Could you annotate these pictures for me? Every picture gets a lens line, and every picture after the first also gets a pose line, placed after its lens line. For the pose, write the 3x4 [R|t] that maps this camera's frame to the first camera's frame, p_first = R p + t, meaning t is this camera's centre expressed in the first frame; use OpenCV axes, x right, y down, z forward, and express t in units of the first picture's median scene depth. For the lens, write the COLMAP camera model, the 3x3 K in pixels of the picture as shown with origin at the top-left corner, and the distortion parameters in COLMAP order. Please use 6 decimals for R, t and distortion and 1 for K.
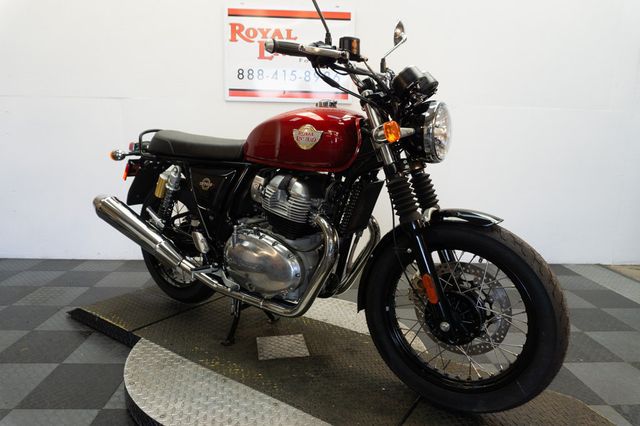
lens RADIAL K [[425.2, 0, 317.5], [0, 425.2, 211.2], [0, 0, 1]] dist [-0.019888, 0.004080]
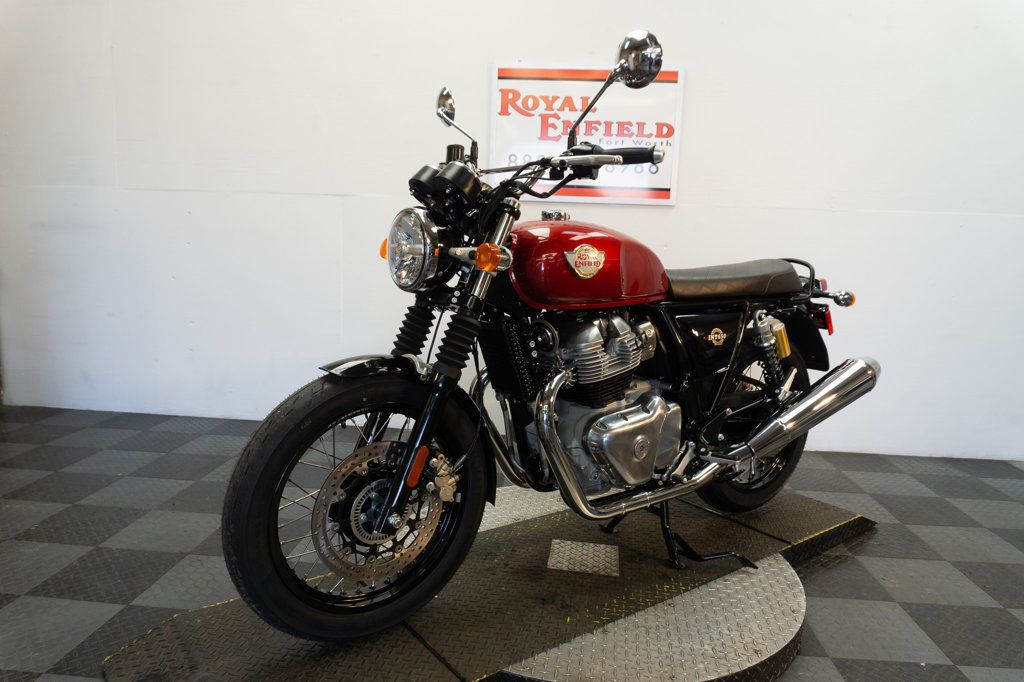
lens RADIAL K [[680.3, 0, 512.4], [0, 680.3, 337.1], [0, 0, 1]] dist [-0.019888, 0.004080]
pose [[0.993361, 0.028547, -0.111440, -0.051808], [-0.032270, 0.998975, -0.031744, -0.003506], [0.110419, 0.035129, 0.993264, -0.088552]]
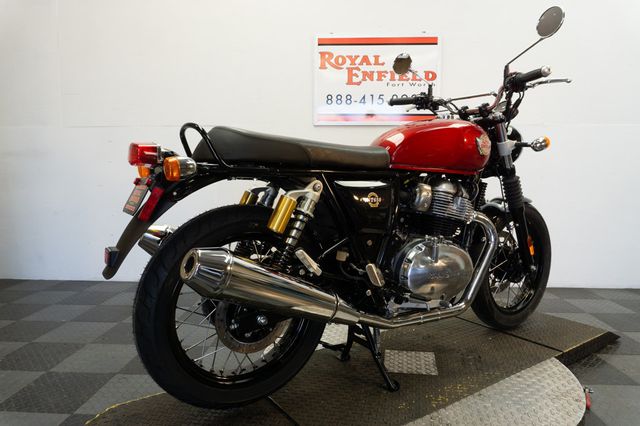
lens RADIAL K [[425.2, 0, 318.7], [0, 425.2, 210.7], [0, 0, 1]] dist [-0.019888, 0.004080]
pose [[0.995838, -0.011930, -0.090357, -0.120541], [0.003990, 0.996152, -0.087550, 0.035568], [0.091053, 0.086825, 0.992054, 0.000143]]
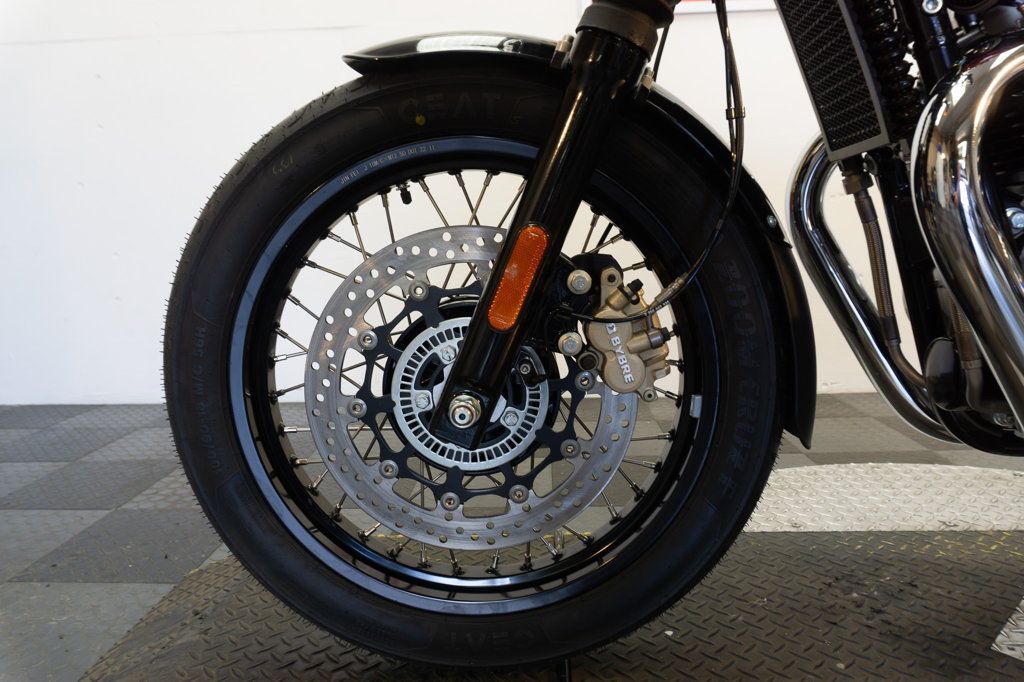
lens RADIAL K [[680.3, 0, 510.9], [0, 680.3, 333.5], [0, 0, 1]] dist [-0.019888, 0.004080]
pose [[0.995575, -0.035704, -0.086919, -0.249973], [0.033817, 0.999161, -0.023094, 0.072261], [0.087670, 0.020053, 0.995948, 0.331302]]
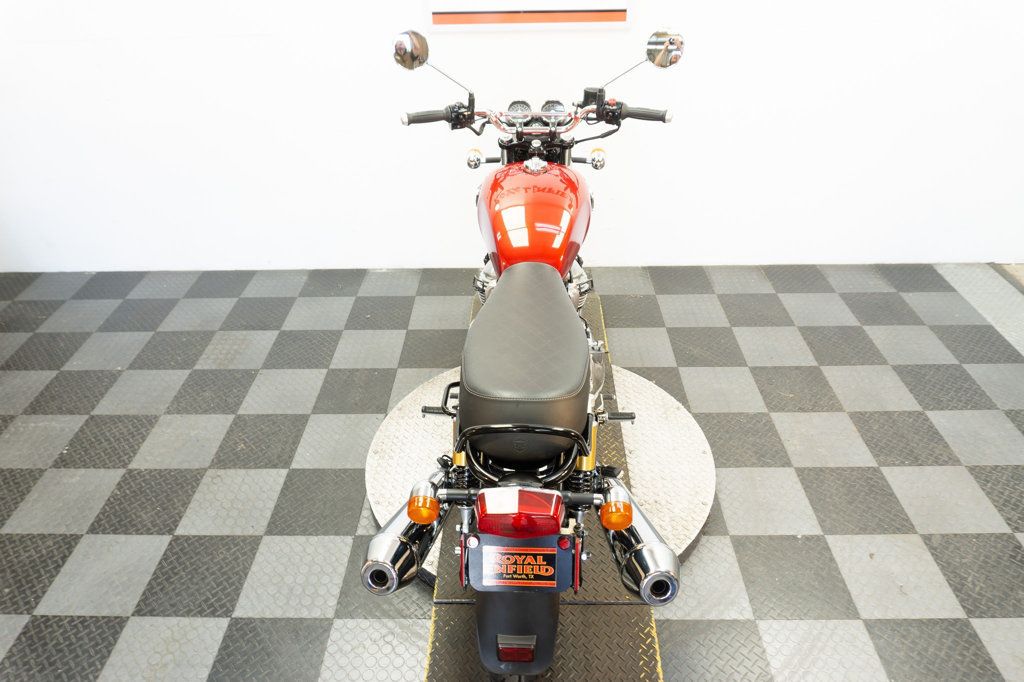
lens RADIAL K [[680.3, 0, 511.6], [0, 680.3, 334.1], [0, 0, 1]] dist [-0.019888, 0.004080]
pose [[0.997616, -0.002934, -0.068948, -0.028318], [0.031101, 0.910999, 0.411233, -0.272364], [0.061605, -0.412397, 0.908919, -0.083619]]
